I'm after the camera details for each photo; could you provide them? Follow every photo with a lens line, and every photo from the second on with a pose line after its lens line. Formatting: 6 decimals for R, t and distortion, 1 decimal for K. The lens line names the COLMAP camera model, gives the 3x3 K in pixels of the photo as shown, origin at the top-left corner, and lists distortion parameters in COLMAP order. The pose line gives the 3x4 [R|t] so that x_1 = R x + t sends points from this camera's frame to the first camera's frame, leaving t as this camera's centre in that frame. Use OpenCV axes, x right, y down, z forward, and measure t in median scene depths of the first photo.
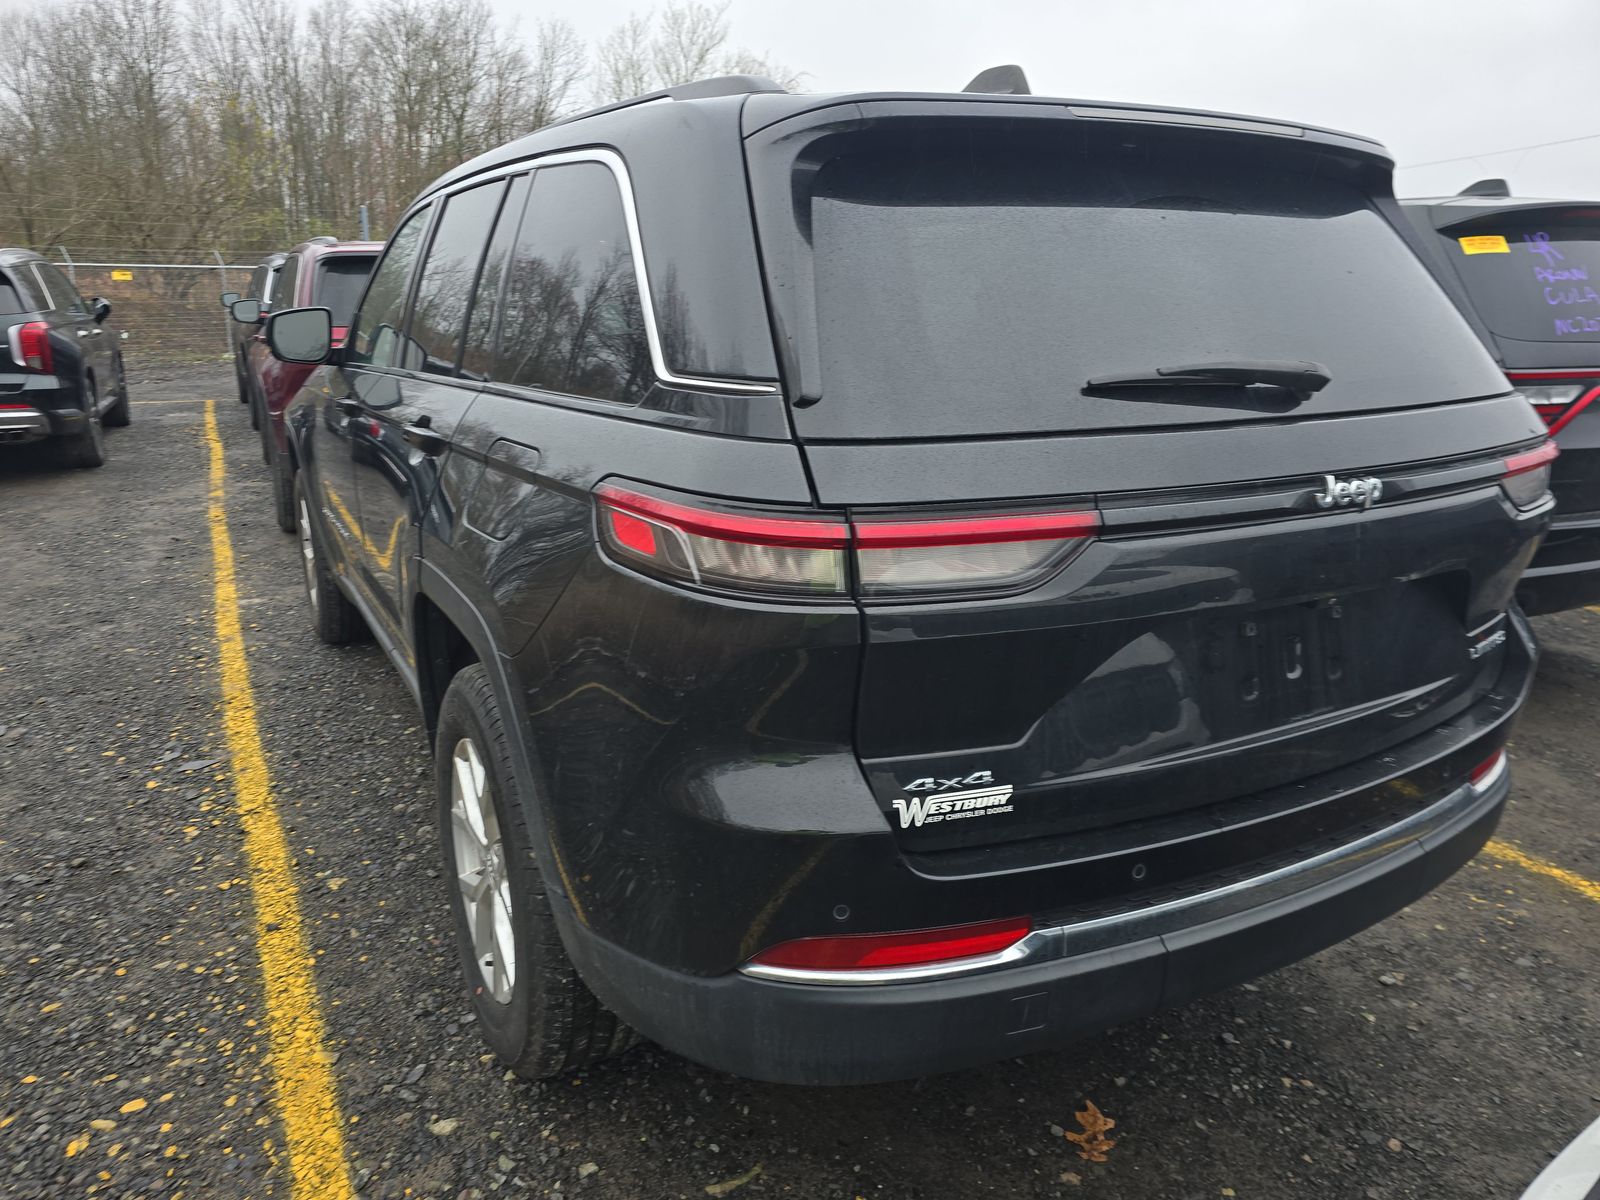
lens RADIAL K [[1088.4, 0, 796.0], [0, 1088.4, 604.9], [0, 0, 1]] dist [0.041570, -0.034175]
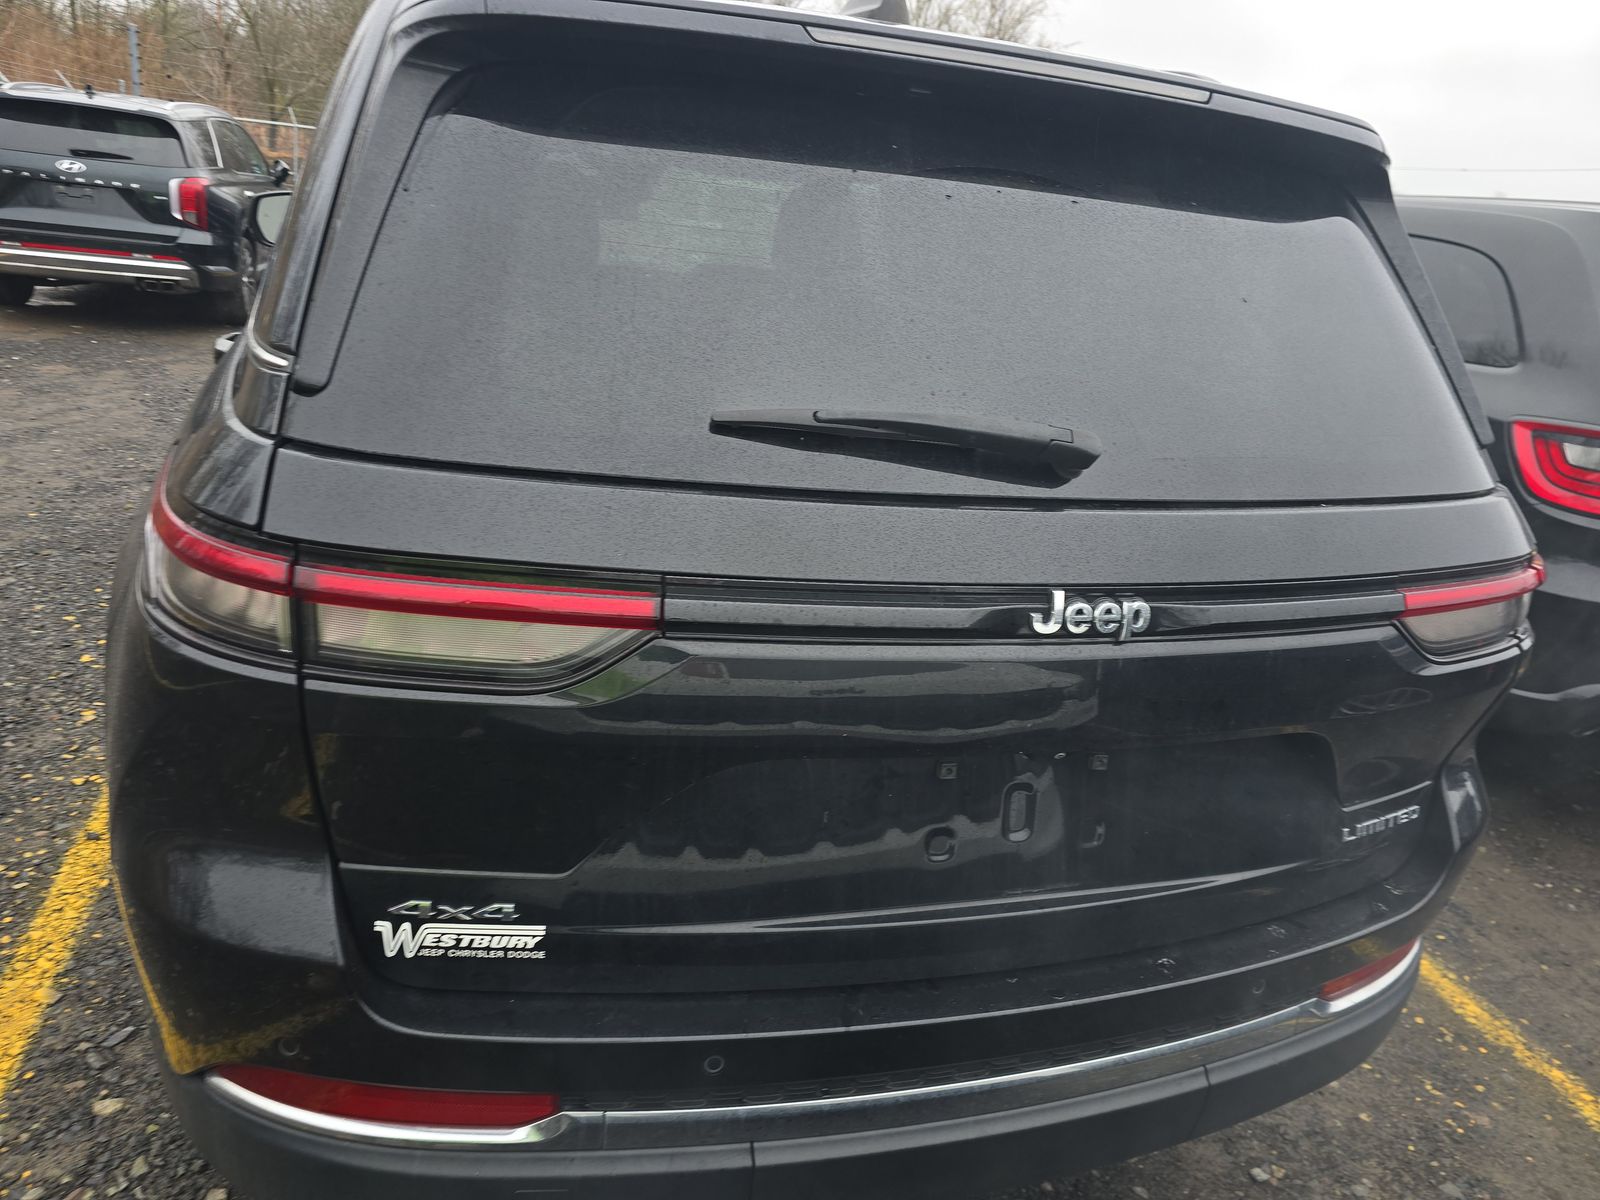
lens RADIAL K [[1088.4, 0, 796.0], [0, 1088.4, 604.9], [0, 0, 1]] dist [0.041570, -0.034175]
pose [[0.974991, 0.165425, -0.148418, 0.296365], [-0.156087, 0.985073, 0.072585, -0.092753], [0.158210, -0.047604, 0.986257, 0.189649]]
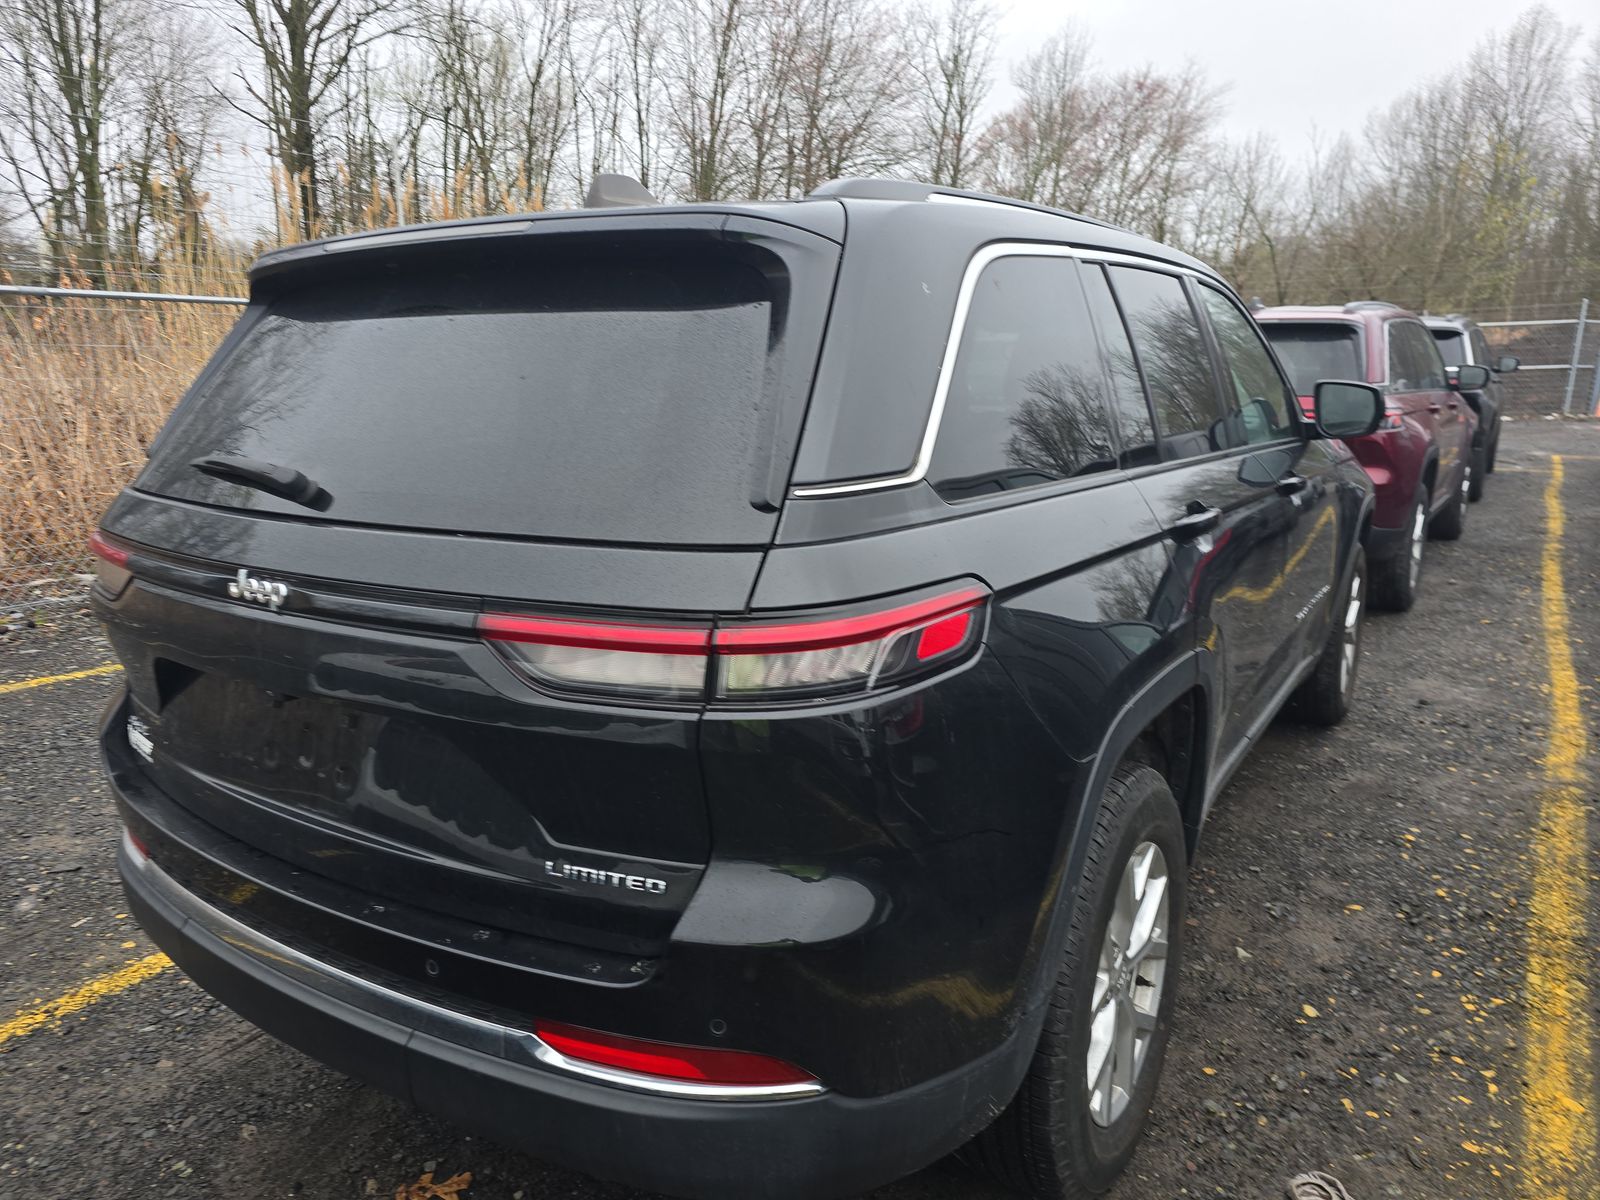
lens RADIAL K [[1074.0, 0, 800.0], [0, 1074.0, 600.0], [0, 0, 1]] dist [0.035252, -0.035843]
pose [[0.482753, 0.199296, -0.852778, 1.135519], [-0.242657, 0.966076, 0.088407, -0.215524], [0.841467, 0.164253, 0.514737, 0.636676]]
